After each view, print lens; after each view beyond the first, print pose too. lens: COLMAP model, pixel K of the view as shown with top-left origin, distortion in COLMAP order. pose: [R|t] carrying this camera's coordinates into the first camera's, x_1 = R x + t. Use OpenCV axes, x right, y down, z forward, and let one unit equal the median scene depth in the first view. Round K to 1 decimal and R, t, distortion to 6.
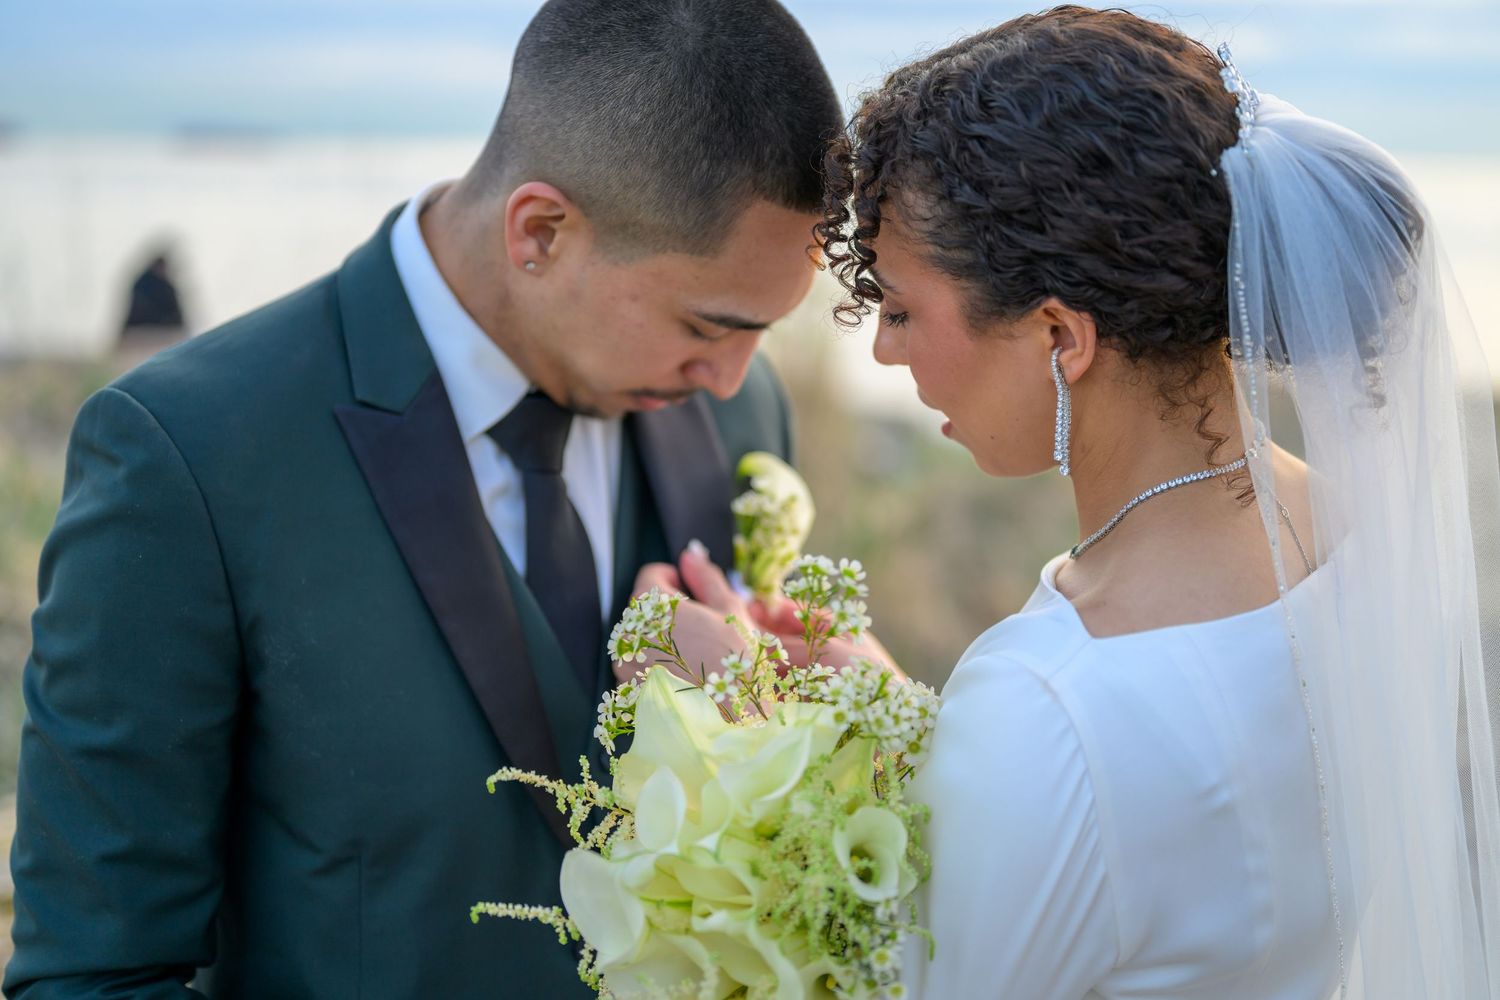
lens RADIAL K [[2127.6, 0, 749.6], [0, 2127.6, 501.2], [0, 0, 1]] dist [-0.231710, 0.000000]
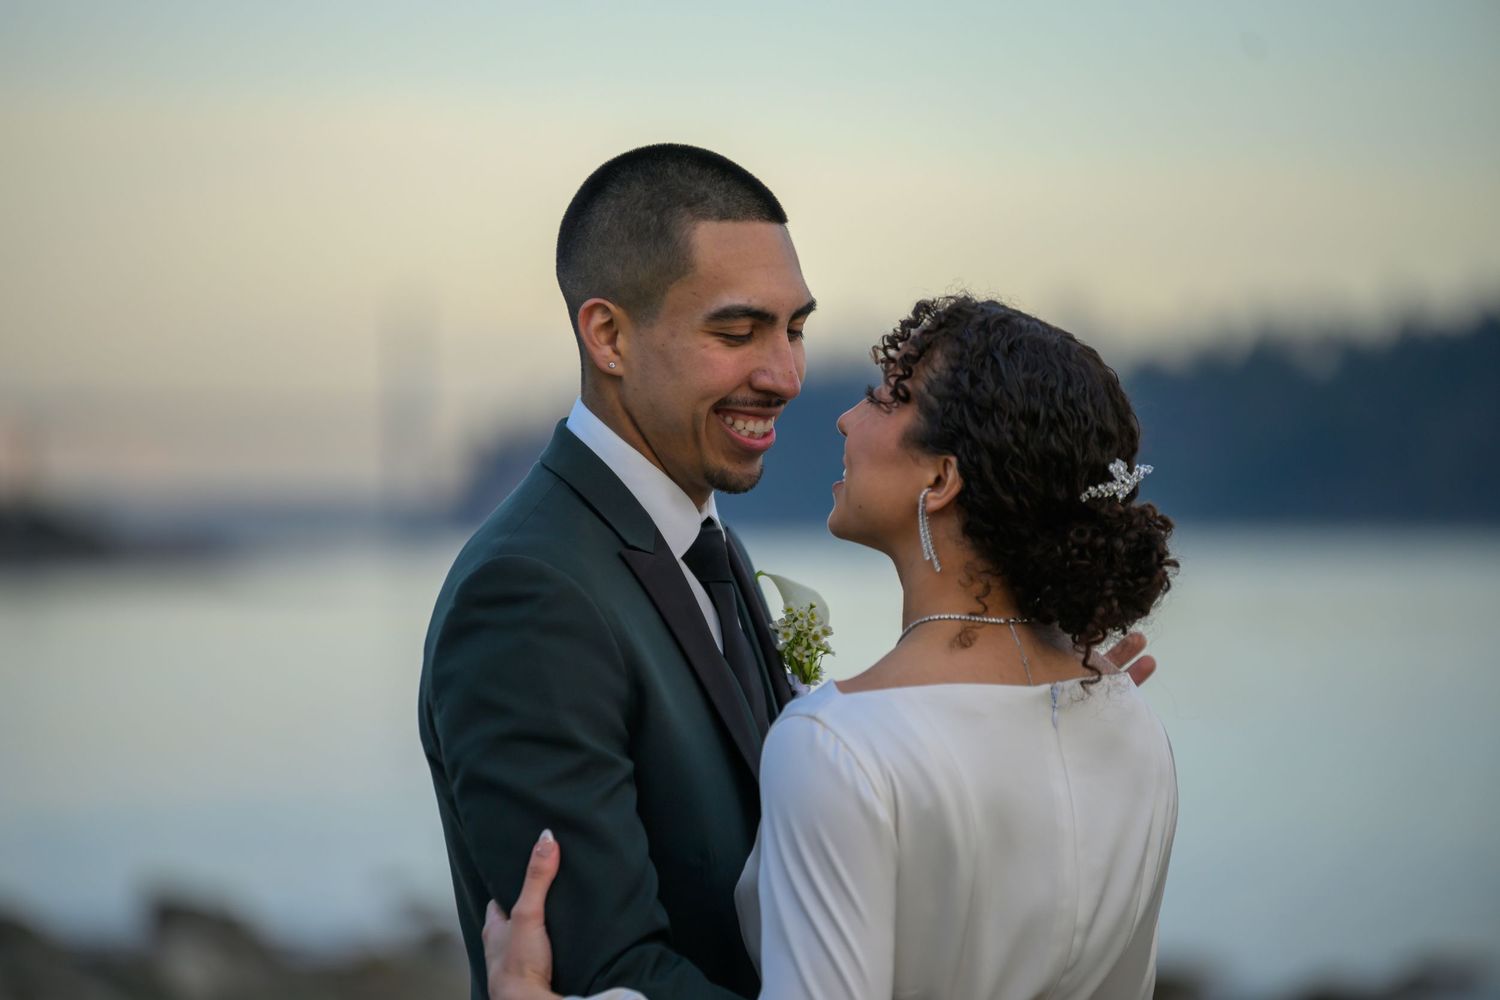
lens RADIAL K [[8650.6, 0, 750.1], [0, 8650.6, 500.3], [0, 0, 1]] dist [-0.690146, 0.000000]
pose [[0.674294, 0.734769, 0.073775, -0.440469], [-0.715906, 0.674930, -0.178740, 1.254235], [-0.181126, 0.067707, 0.981126, -5.624074]]
